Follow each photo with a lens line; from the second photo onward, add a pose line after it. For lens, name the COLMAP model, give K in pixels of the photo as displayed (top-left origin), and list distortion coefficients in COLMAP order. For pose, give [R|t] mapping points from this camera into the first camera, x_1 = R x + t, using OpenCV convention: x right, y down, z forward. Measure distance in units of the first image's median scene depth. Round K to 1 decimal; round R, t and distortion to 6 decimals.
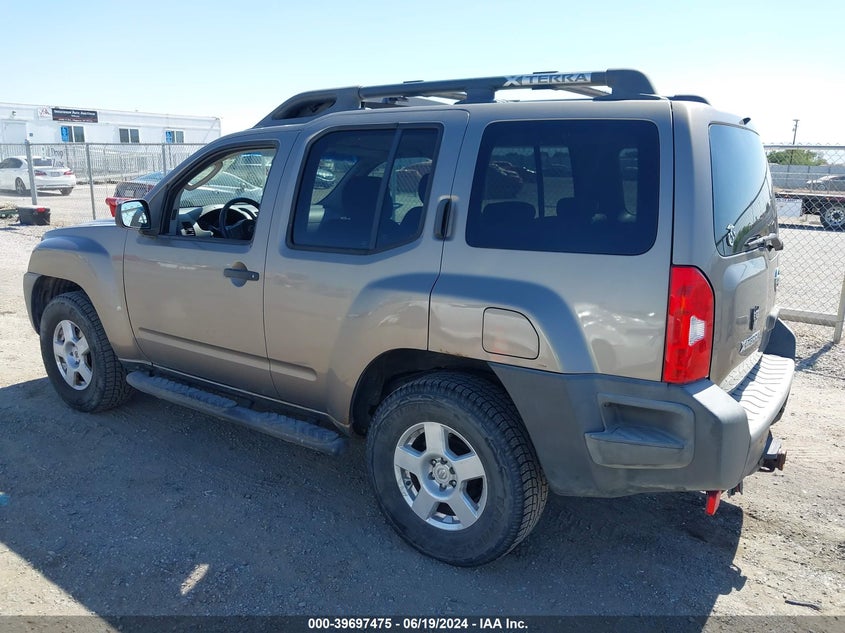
lens RADIAL K [[640.3, 0, 422.6], [0, 640.3, 327.3], [0, 0, 1]] dist [-0.004864, -0.002893]
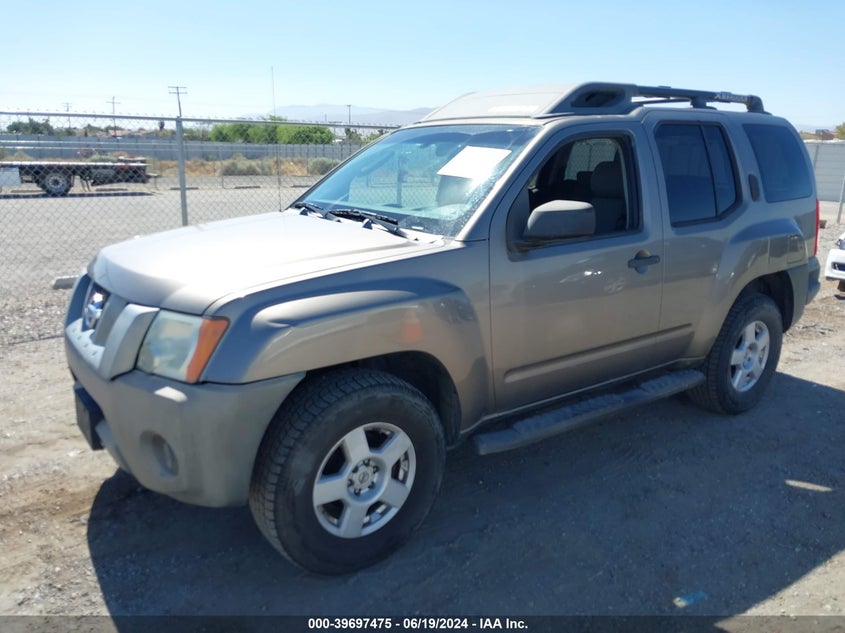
lens RADIAL K [[665.4, 0, 425.9], [0, 665.4, 315.4], [0, 0, 1]] dist [0.003894, 0.007586]
pose [[0.348025, -0.247130, 0.904326, -1.337544], [0.224278, 0.958566, 0.175641, -0.254099], [-0.910262, 0.141693, 0.389031, 0.871629]]
